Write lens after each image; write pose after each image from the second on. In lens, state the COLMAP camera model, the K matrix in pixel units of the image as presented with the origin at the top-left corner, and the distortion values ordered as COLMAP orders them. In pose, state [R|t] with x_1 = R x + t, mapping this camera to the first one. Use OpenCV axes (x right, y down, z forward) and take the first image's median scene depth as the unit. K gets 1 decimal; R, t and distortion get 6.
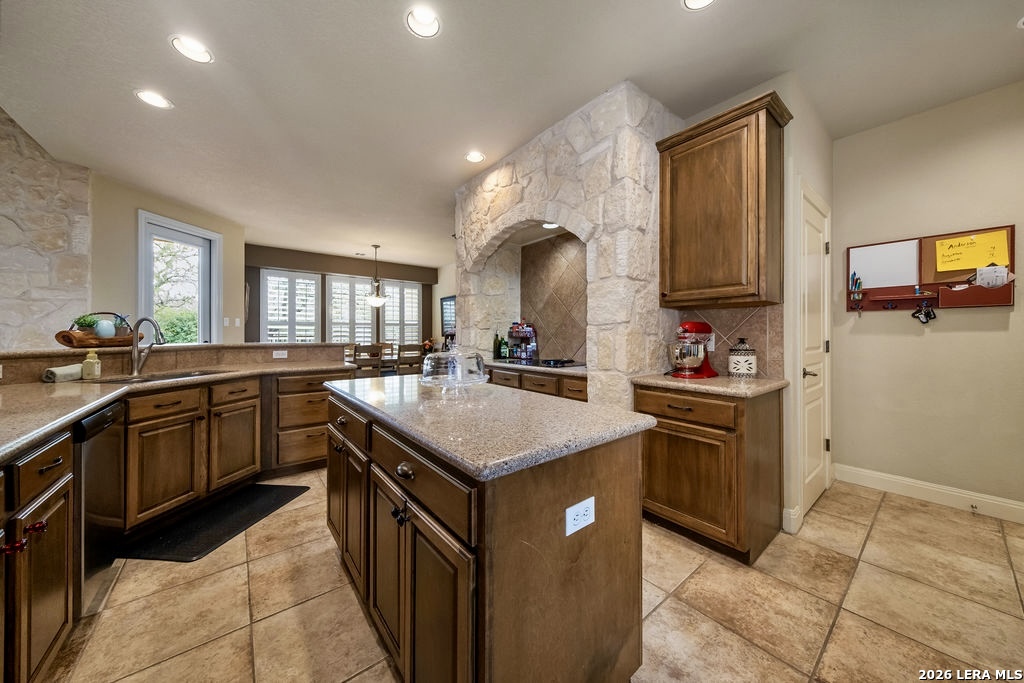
lens RADIAL K [[348.9, 0, 513.5], [0, 348.9, 334.5], [0, 0, 1]] dist [0.003810, -0.001340]
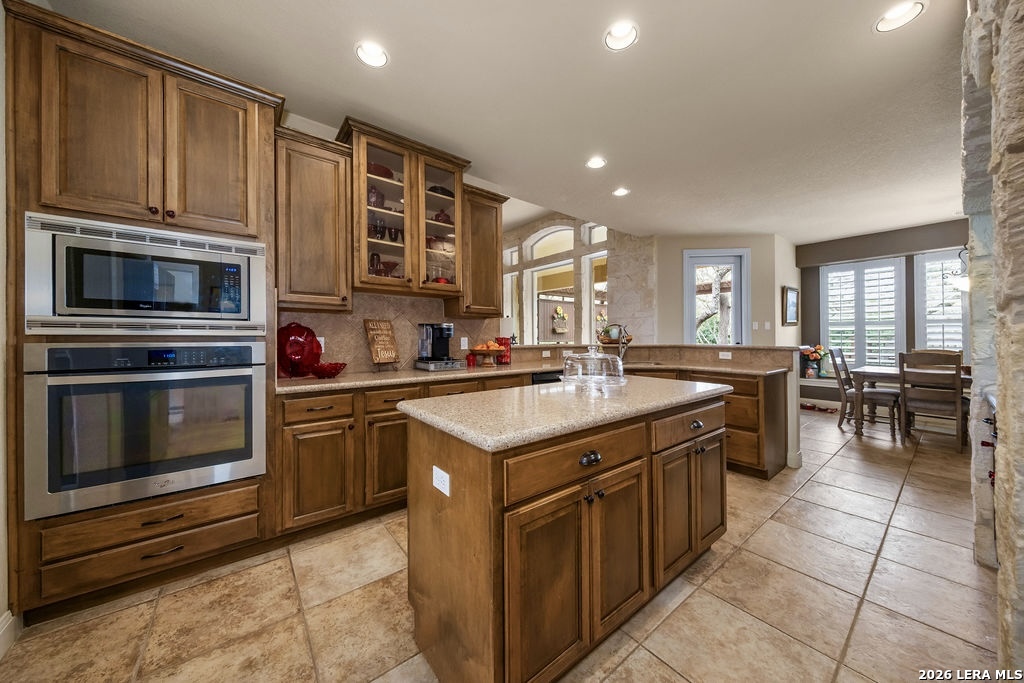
lens RADIAL K [[348.9, 0, 515.3], [0, 348.9, 332.4], [0, 0, 1]] dist [0.003810, -0.001340]
pose [[-0.001523, -0.014482, -0.999894, 0.407371], [0.000656, 0.999895, -0.014483, 0.001415], [0.999999, -0.000678, -0.001514, 0.353703]]
